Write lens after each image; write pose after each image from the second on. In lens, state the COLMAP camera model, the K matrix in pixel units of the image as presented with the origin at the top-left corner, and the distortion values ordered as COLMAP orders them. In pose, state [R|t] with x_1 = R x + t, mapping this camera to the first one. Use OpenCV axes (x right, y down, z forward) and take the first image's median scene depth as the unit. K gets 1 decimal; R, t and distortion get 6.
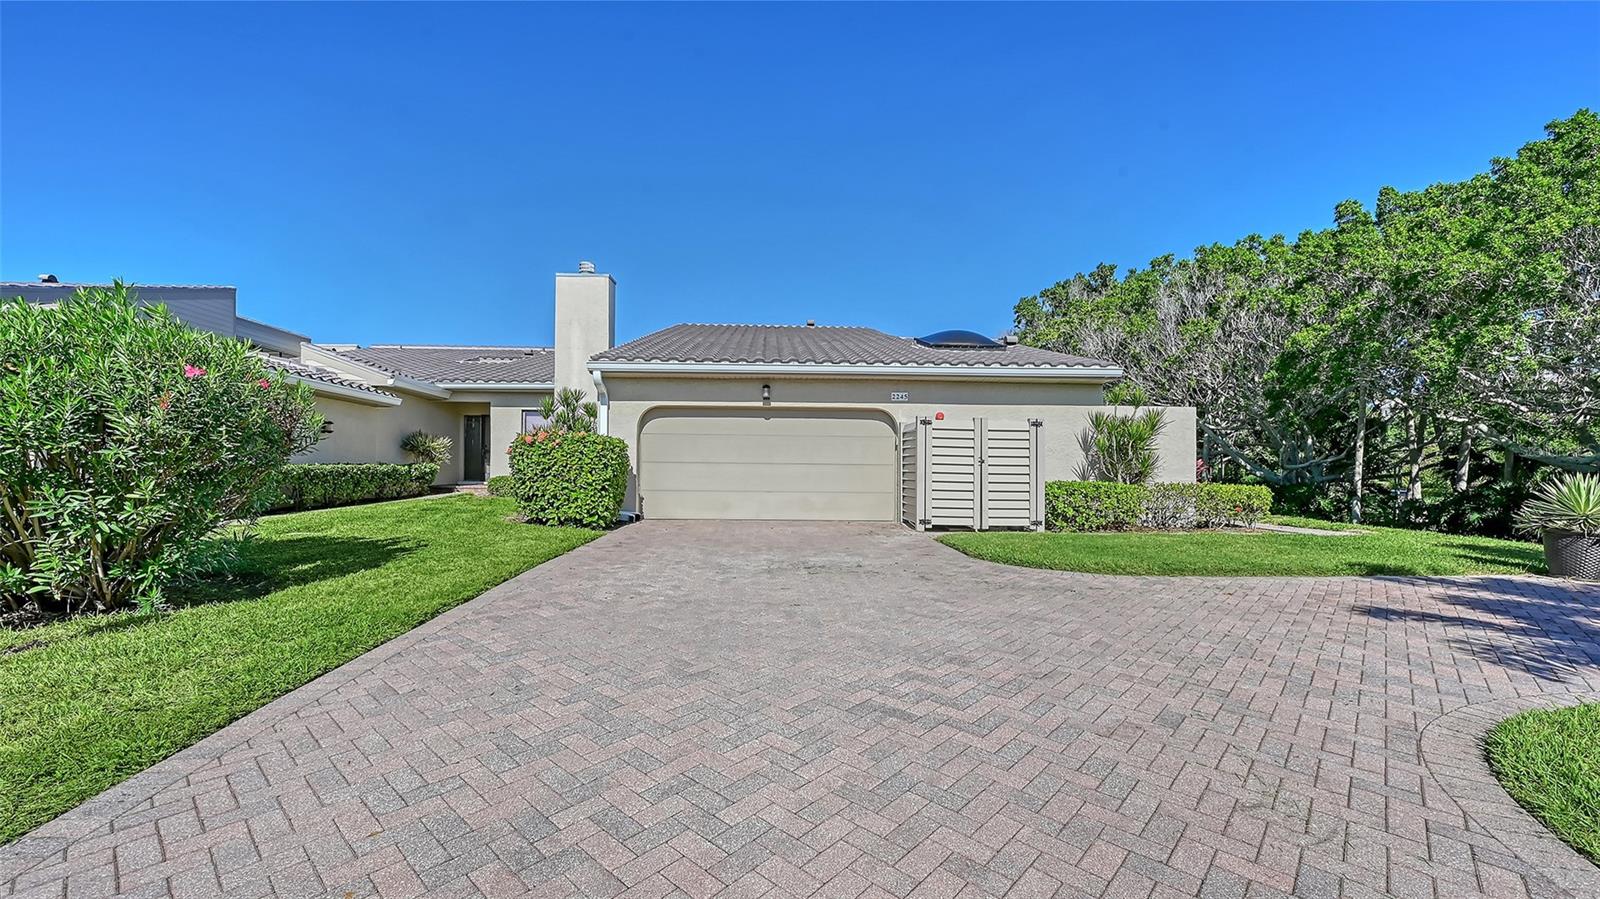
lens RADIAL K [[634.9, 0, 800.0], [0, 634.9, 449.5], [0, 0, 1]] dist [0.000377, 0.000026]
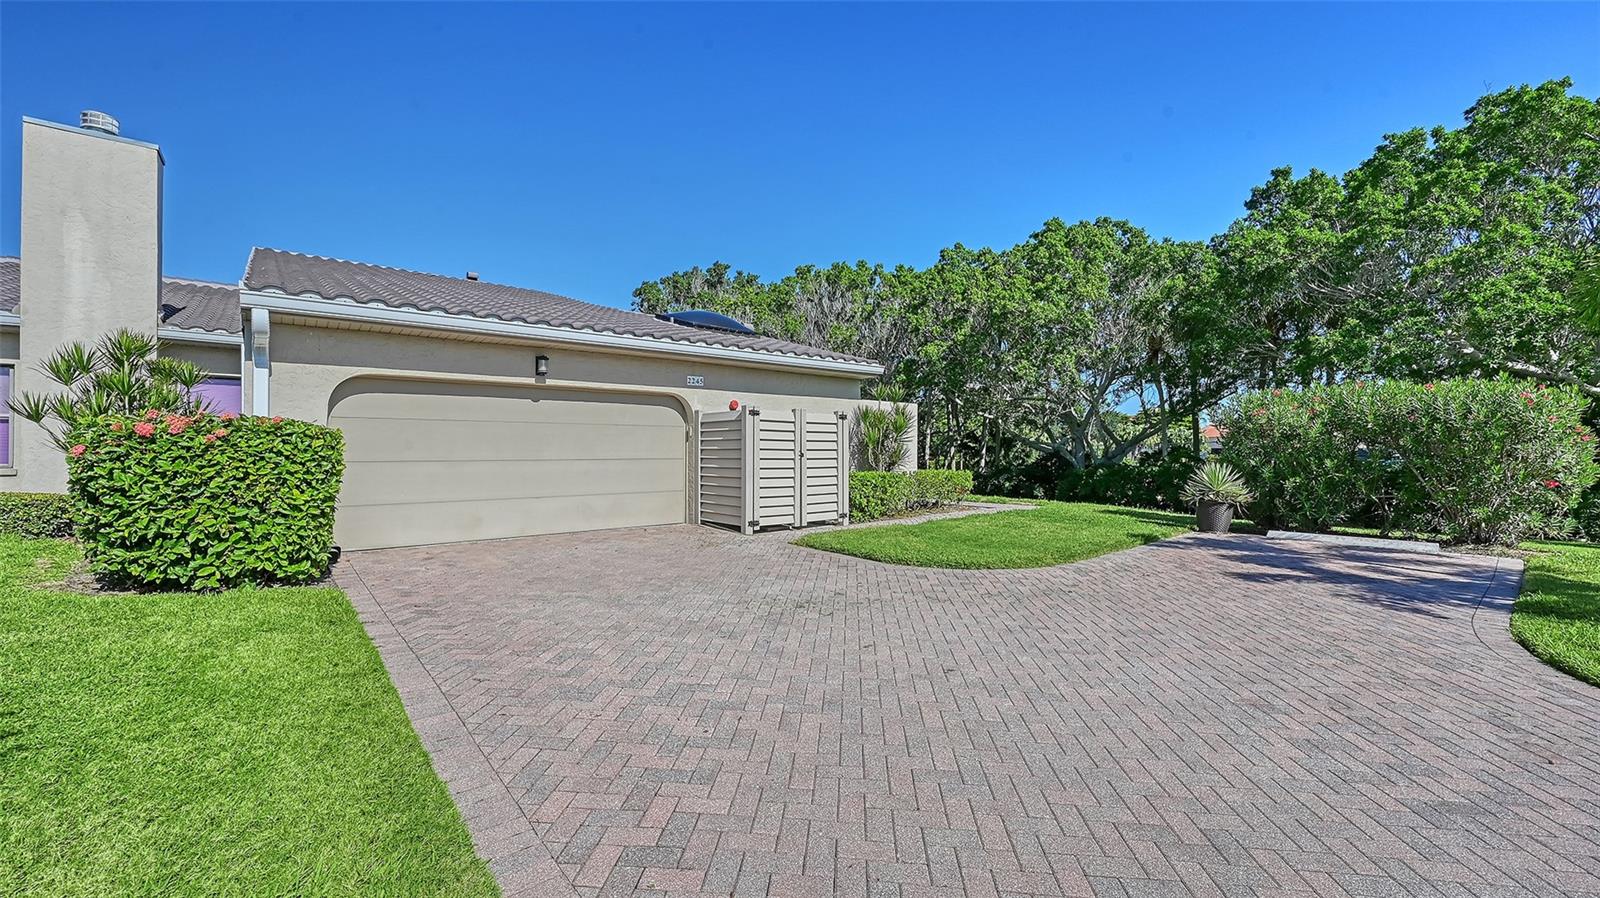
lens RADIAL K [[628.4, 0, 798.7], [0, 628.4, 437.3], [0, 0, 1]] dist [-0.000243, -0.000082]
pose [[0.795309, 0.001430, 0.606203, -0.286050], [-0.009165, 0.999911, 0.009666, -0.017039], [-0.606135, -0.013243, 0.795252, 0.249761]]
